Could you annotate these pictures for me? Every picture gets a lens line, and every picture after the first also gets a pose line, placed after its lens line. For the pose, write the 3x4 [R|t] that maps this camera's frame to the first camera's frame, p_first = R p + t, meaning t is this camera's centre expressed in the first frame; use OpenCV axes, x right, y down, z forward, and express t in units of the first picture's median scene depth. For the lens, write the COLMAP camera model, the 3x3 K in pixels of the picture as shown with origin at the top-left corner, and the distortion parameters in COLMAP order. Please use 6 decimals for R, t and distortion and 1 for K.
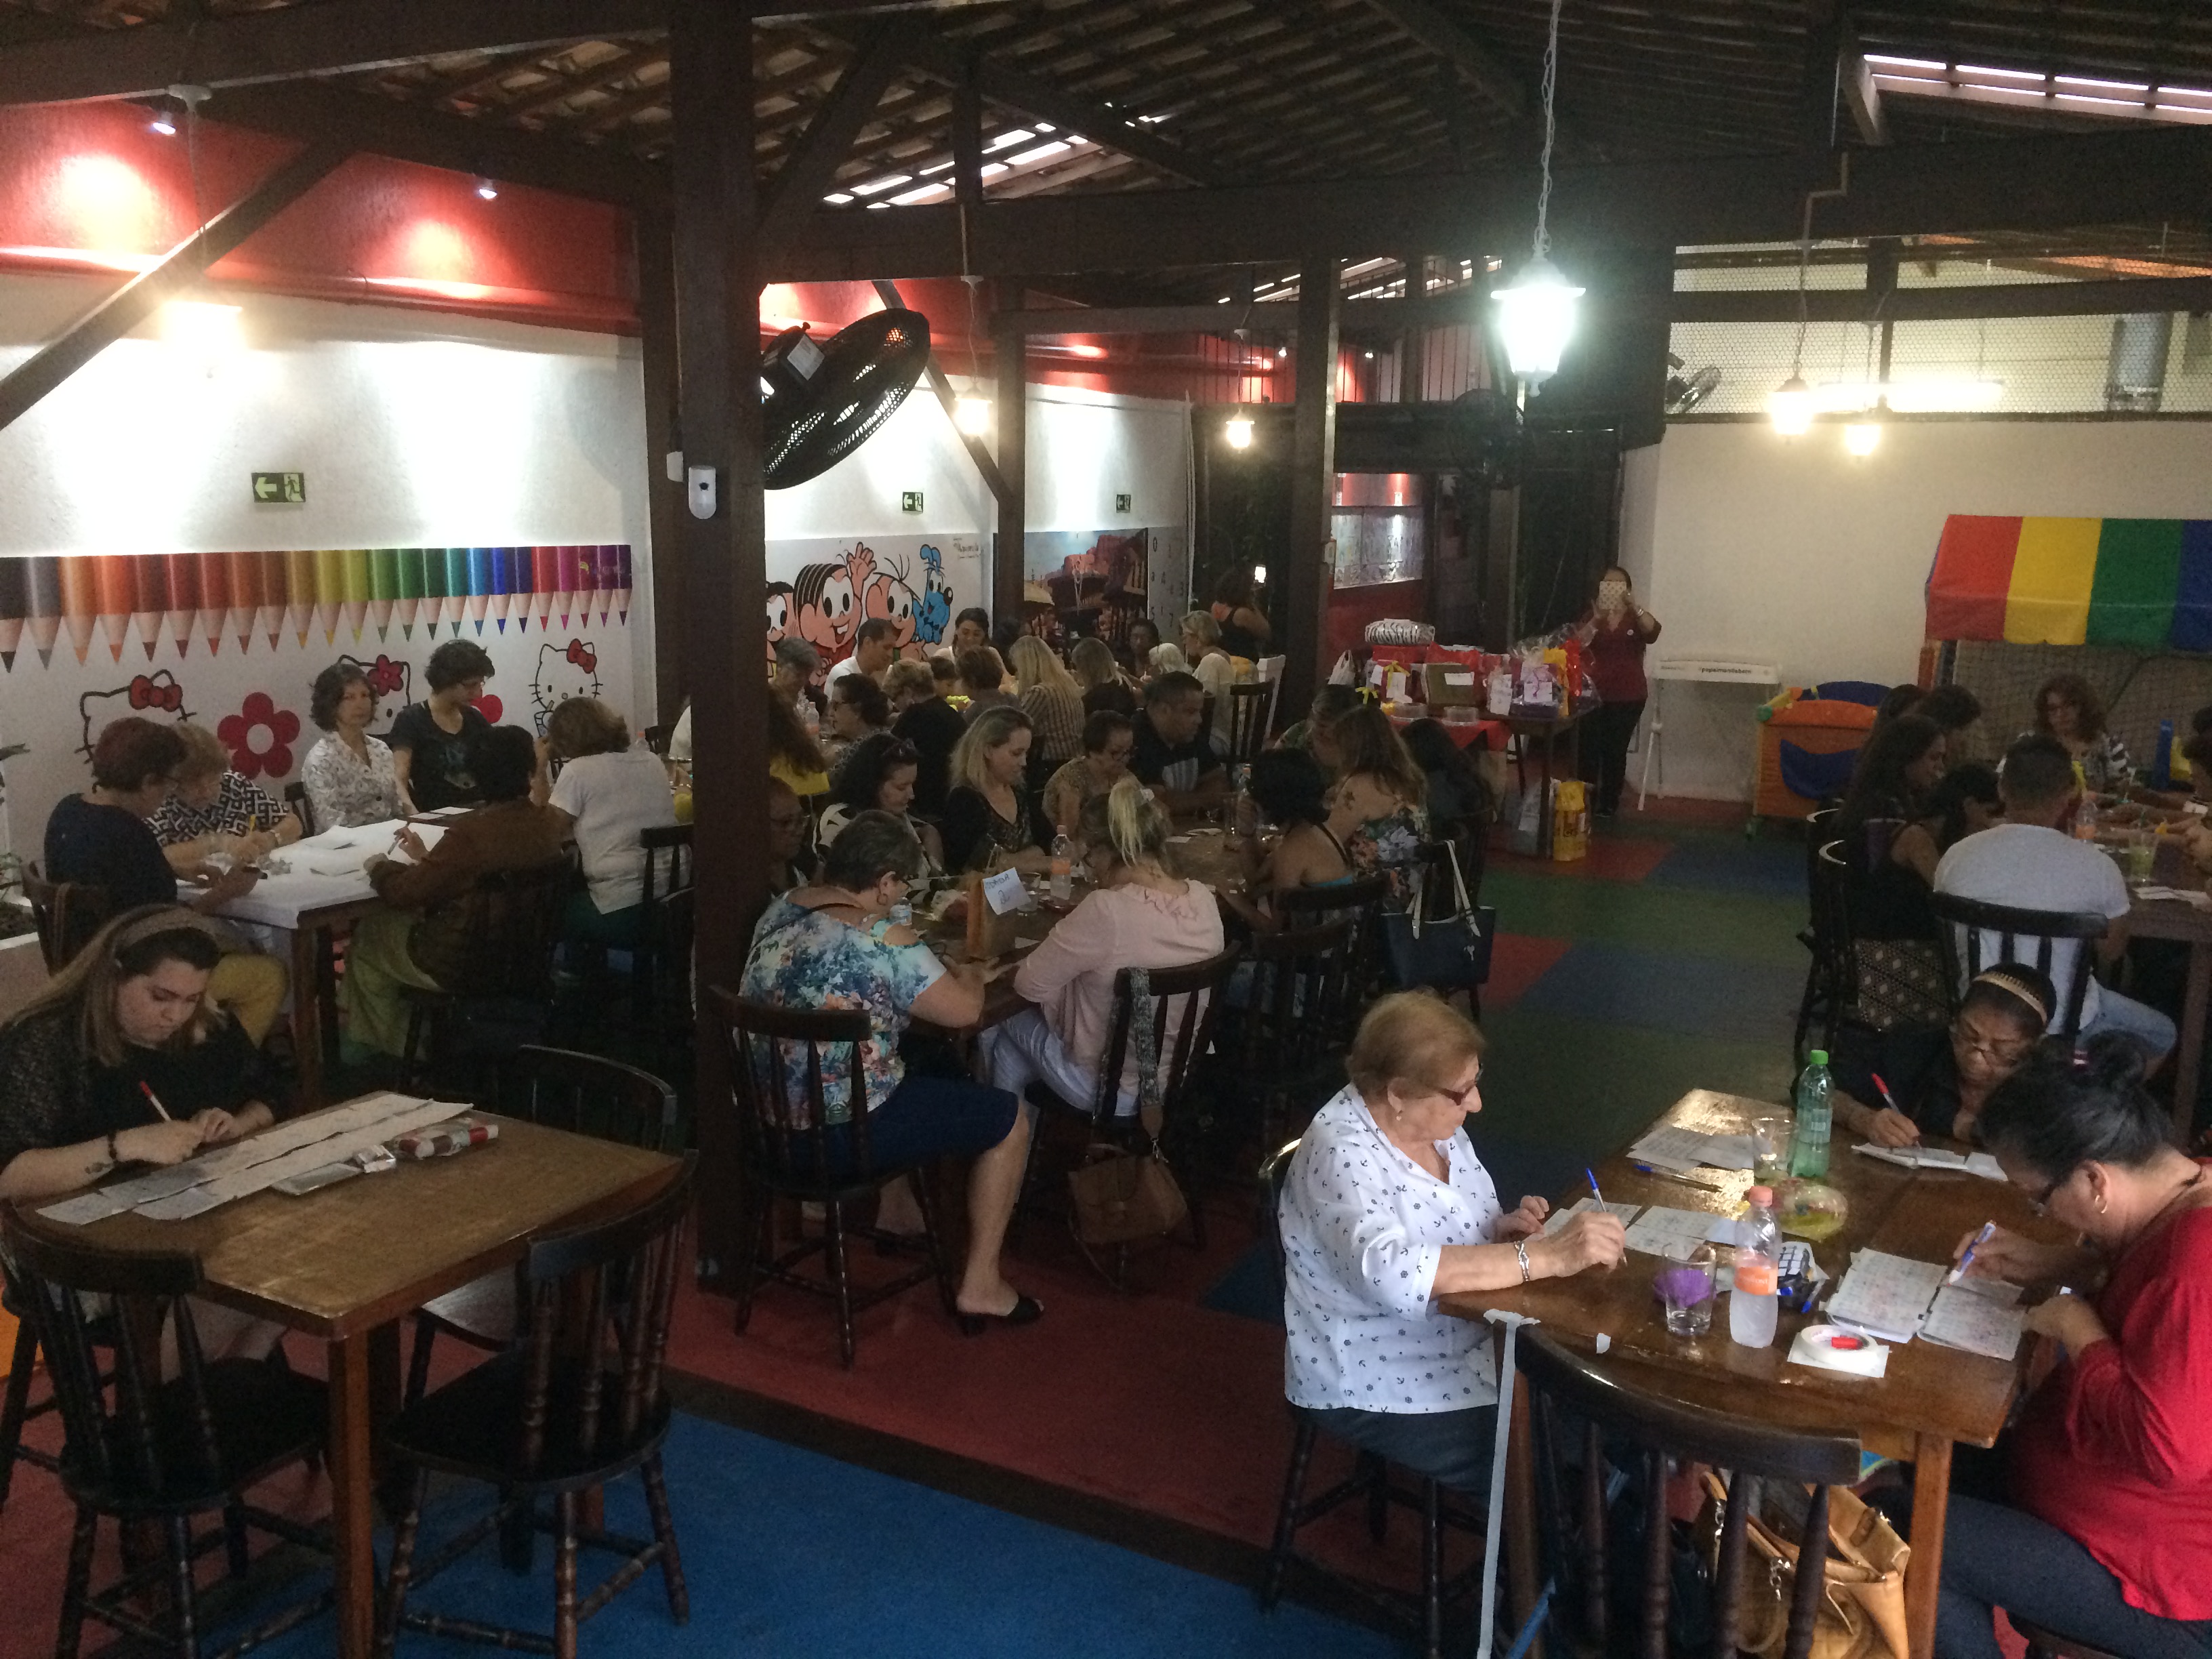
lens RADIAL K [[1825.5, 0, 1106.0], [0, 1825.5, 829.5], [0, 0, 1]] dist [0.010681, 0.008852]
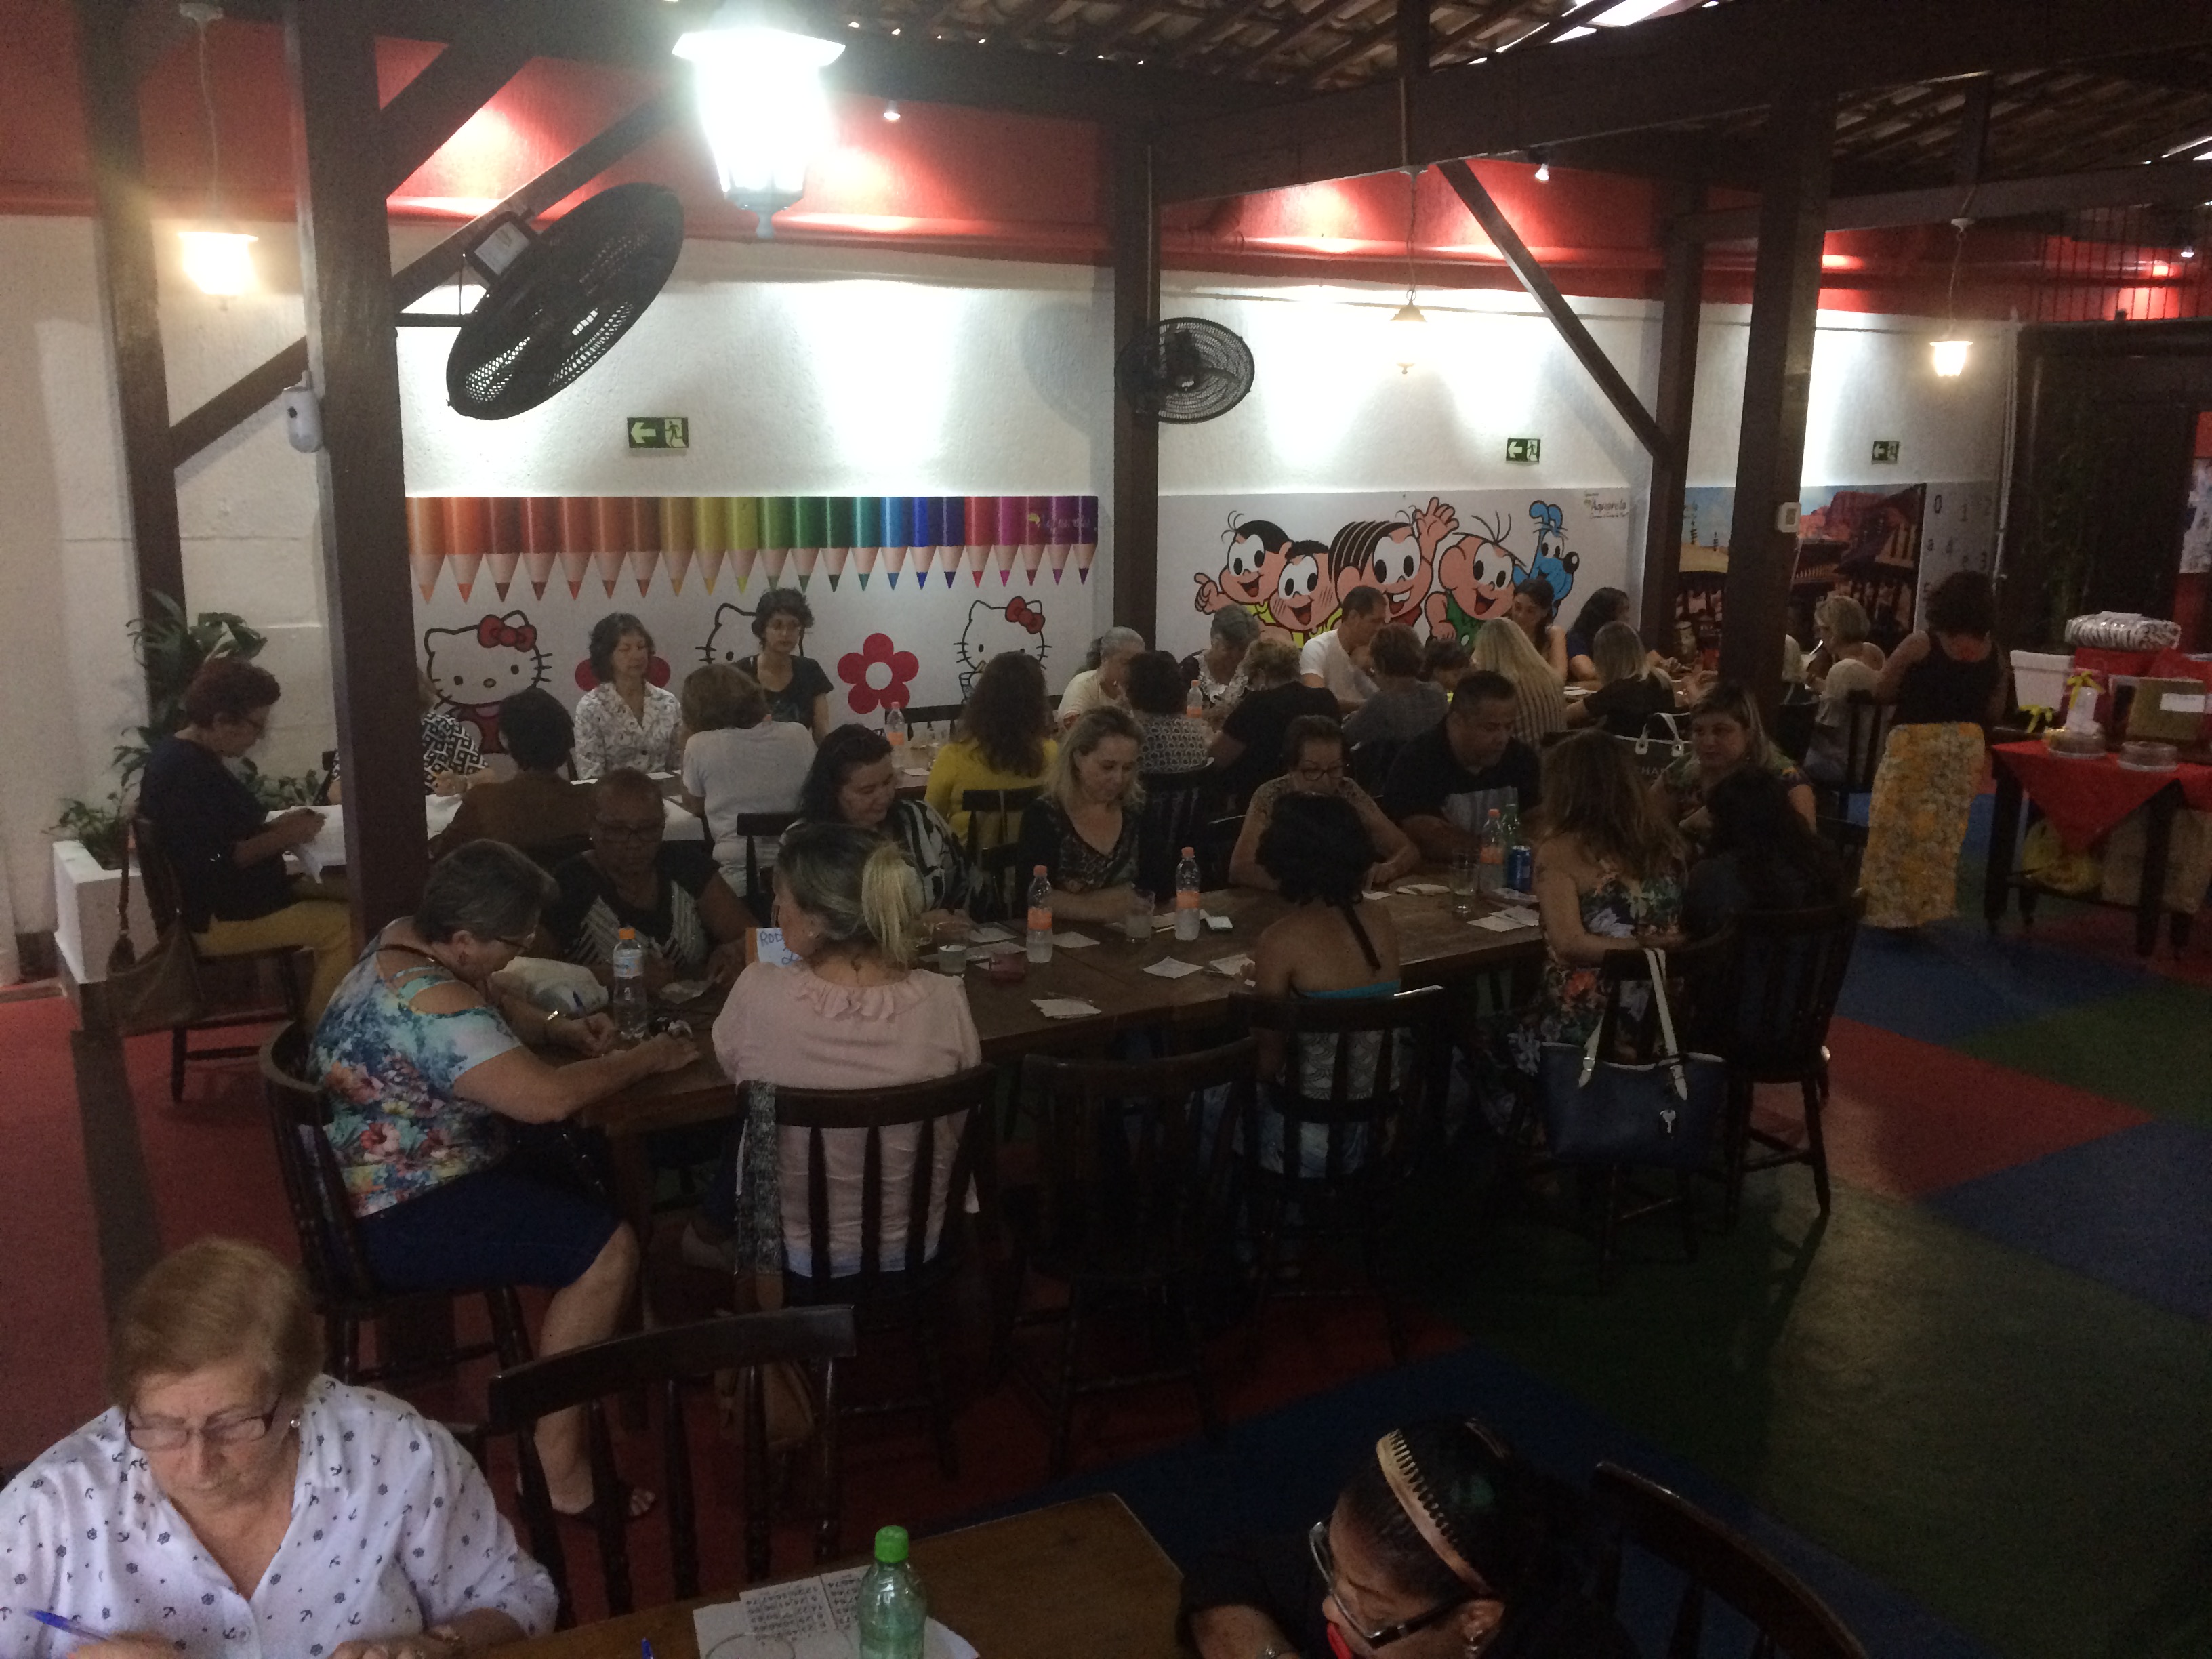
lens RADIAL K [[1871.3, 0, 1106.0], [0, 1871.3, 829.5], [0, 0, 1]] dist [0.044124, -0.049630]
pose [[0.863874, 0.106724, -0.492273, 0.230792], [-0.095159, 0.994277, 0.048565, -0.036137], [0.494638, 0.004890, 0.869085, 0.188149]]
